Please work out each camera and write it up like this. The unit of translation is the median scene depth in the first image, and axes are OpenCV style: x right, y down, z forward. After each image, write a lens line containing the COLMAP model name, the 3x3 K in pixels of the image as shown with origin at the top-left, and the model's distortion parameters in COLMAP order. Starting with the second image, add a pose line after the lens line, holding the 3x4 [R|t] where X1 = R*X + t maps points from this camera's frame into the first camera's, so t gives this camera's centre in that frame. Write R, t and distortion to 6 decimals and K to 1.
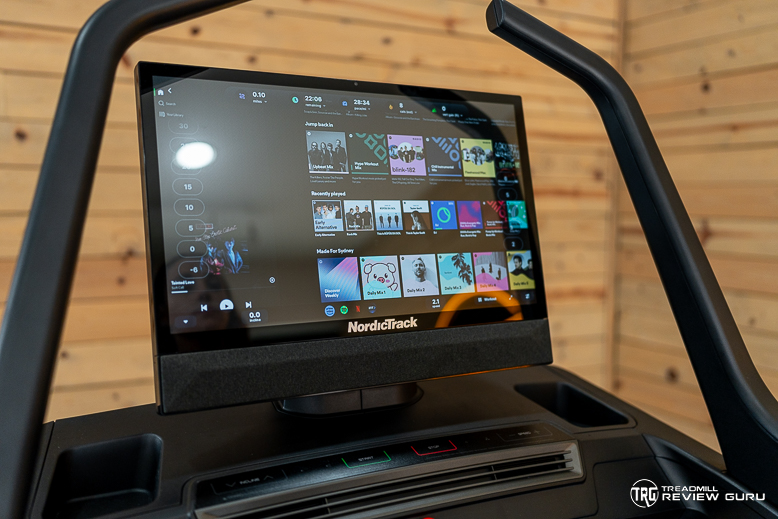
lens RADIAL K [[775.9, 0, 388.9], [0, 775.9, 257.7], [0, 0, 1]] dist [0.004673, 0.000000]
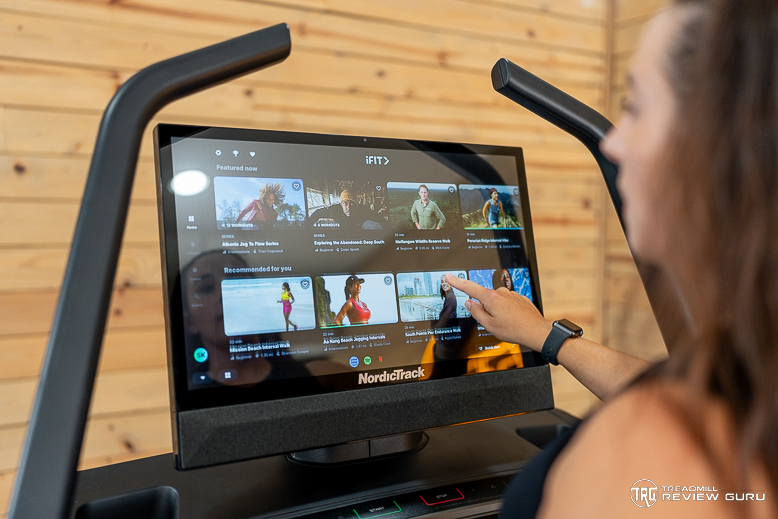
lens RADIAL K [[775.9, 0, 388.0], [0, 775.9, 254.2], [0, 0, 1]] dist [0.004673, 0.000000]
pose [[0.999772, 0.002255, 0.021250, -0.033364], [-0.001796, 0.999765, -0.021583, -0.049398], [-0.021293, 0.021540, 0.999541, -0.026737]]
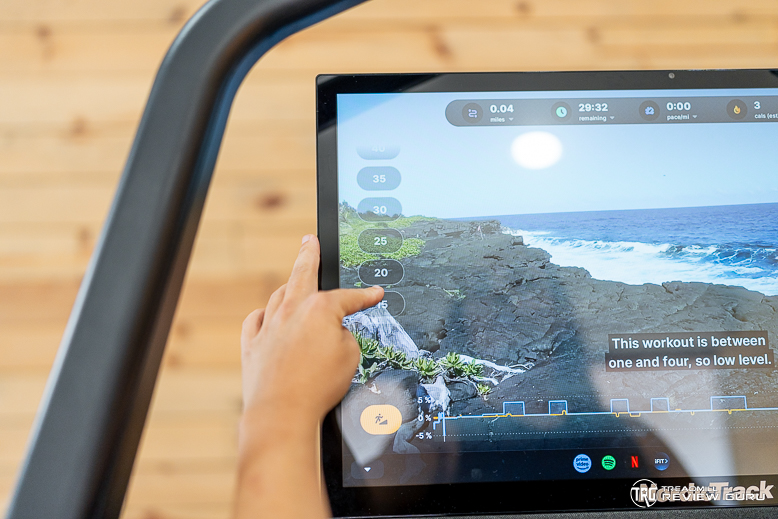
lens RADIAL K [[775.9, 0, 382.9], [0, 775.9, 255.2], [0, 0, 1]] dist [0.004673, 0.000000]
pose [[0.885398, 0.028993, -0.463930, 0.041460], [-0.014702, 0.999300, 0.034393, -0.102236], [0.464602, -0.023631, 0.885204, 0.361405]]
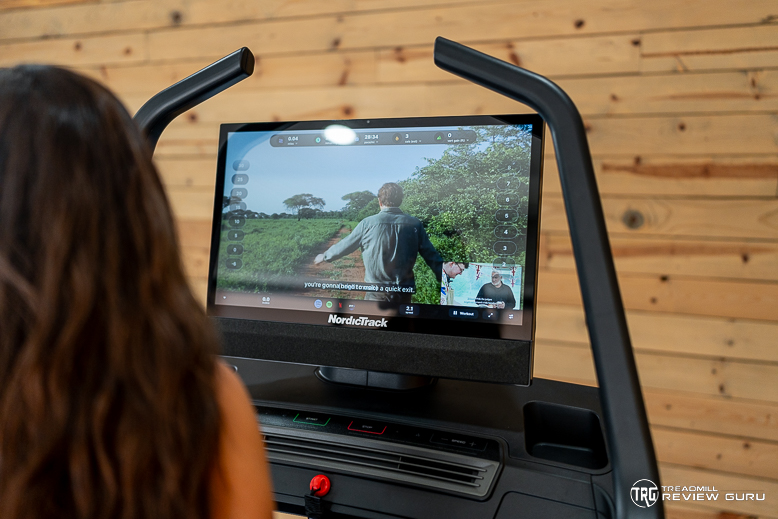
lens RADIAL K [[775.9, 0, 383.4], [0, 775.9, 262.0], [0, 0, 1]] dist [0.004673, 0.000000]
pose [[0.618770, 0.099368, -0.779262, 0.929557], [-0.040855, 0.994696, 0.094398, -0.119770], [0.784509, -0.026574, 0.619548, 0.257580]]
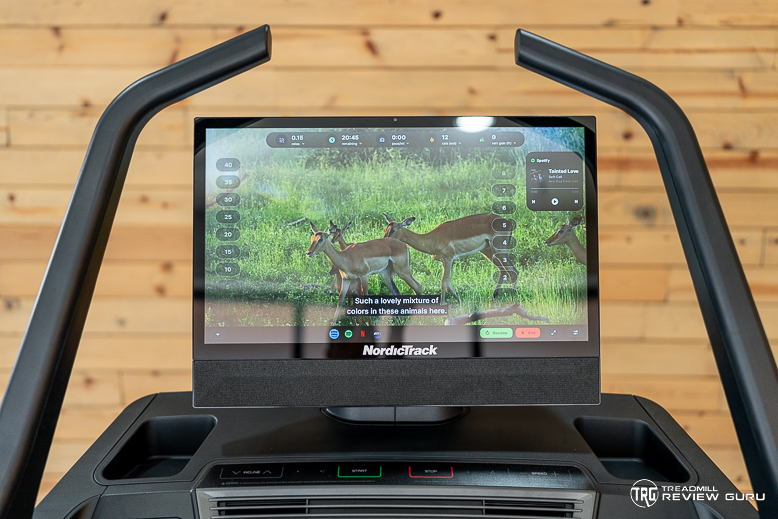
lens RADIAL K [[775.9, 0, 383.4], [0, 775.9, 256.5], [0, 0, 1]] dist [0.004673, 0.000000]
pose [[0.870373, 0.072963, -0.486957, 0.464599], [-0.029053, 0.994847, 0.097134, -0.139777], [0.491535, -0.070395, 0.868008, 0.063965]]
